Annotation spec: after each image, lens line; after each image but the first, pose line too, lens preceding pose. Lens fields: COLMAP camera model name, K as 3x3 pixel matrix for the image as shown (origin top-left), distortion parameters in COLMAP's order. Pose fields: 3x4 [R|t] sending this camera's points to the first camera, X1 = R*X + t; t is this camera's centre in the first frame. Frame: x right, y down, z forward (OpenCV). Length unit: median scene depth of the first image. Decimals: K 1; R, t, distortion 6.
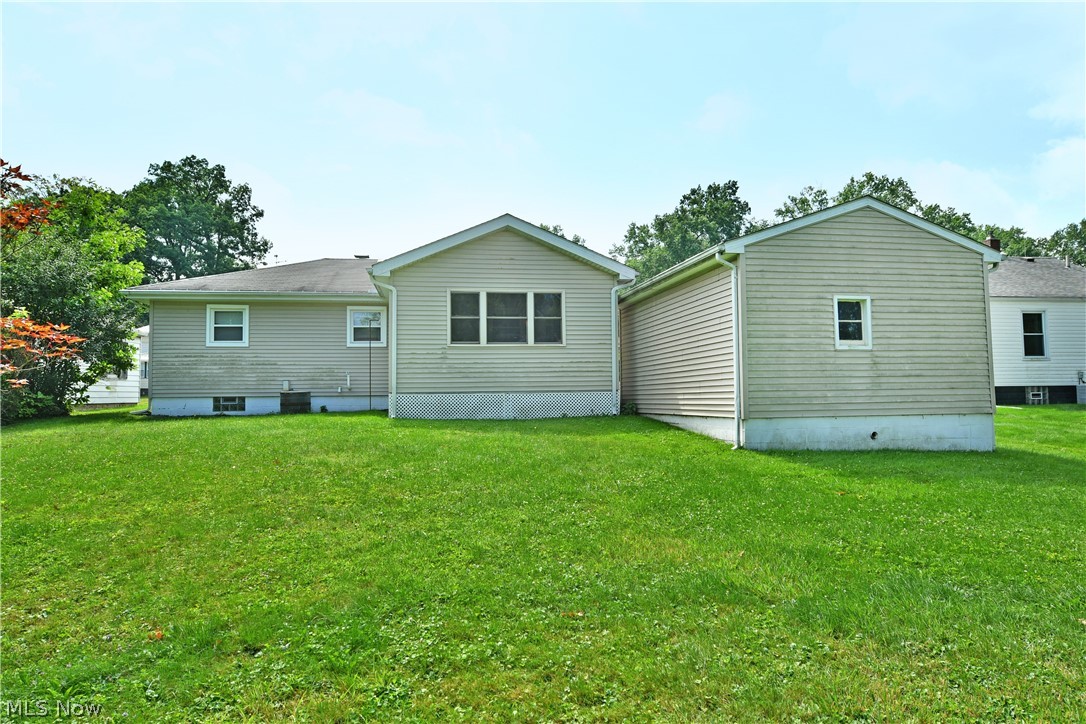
lens RADIAL K [[672.4, 0, 543.0], [0, 672.4, 362.0], [0, 0, 1]] dist [-0.010458, -0.002599]
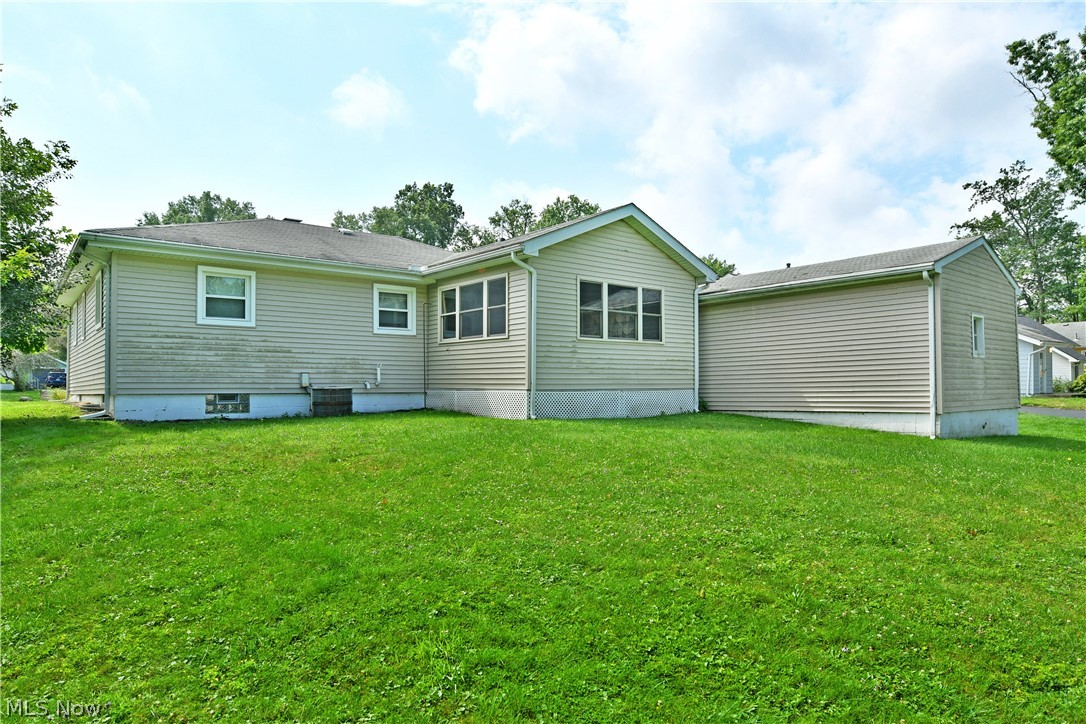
lens RADIAL K [[672.4, 0, 543.0], [0, 672.4, 362.0], [0, 0, 1]] dist [-0.010458, -0.002599]
pose [[0.870446, 0.025365, 0.491610, -0.528238], [-0.027570, 0.999616, -0.002759, 0.009452], [-0.491491, -0.011152, 0.870811, 0.189752]]
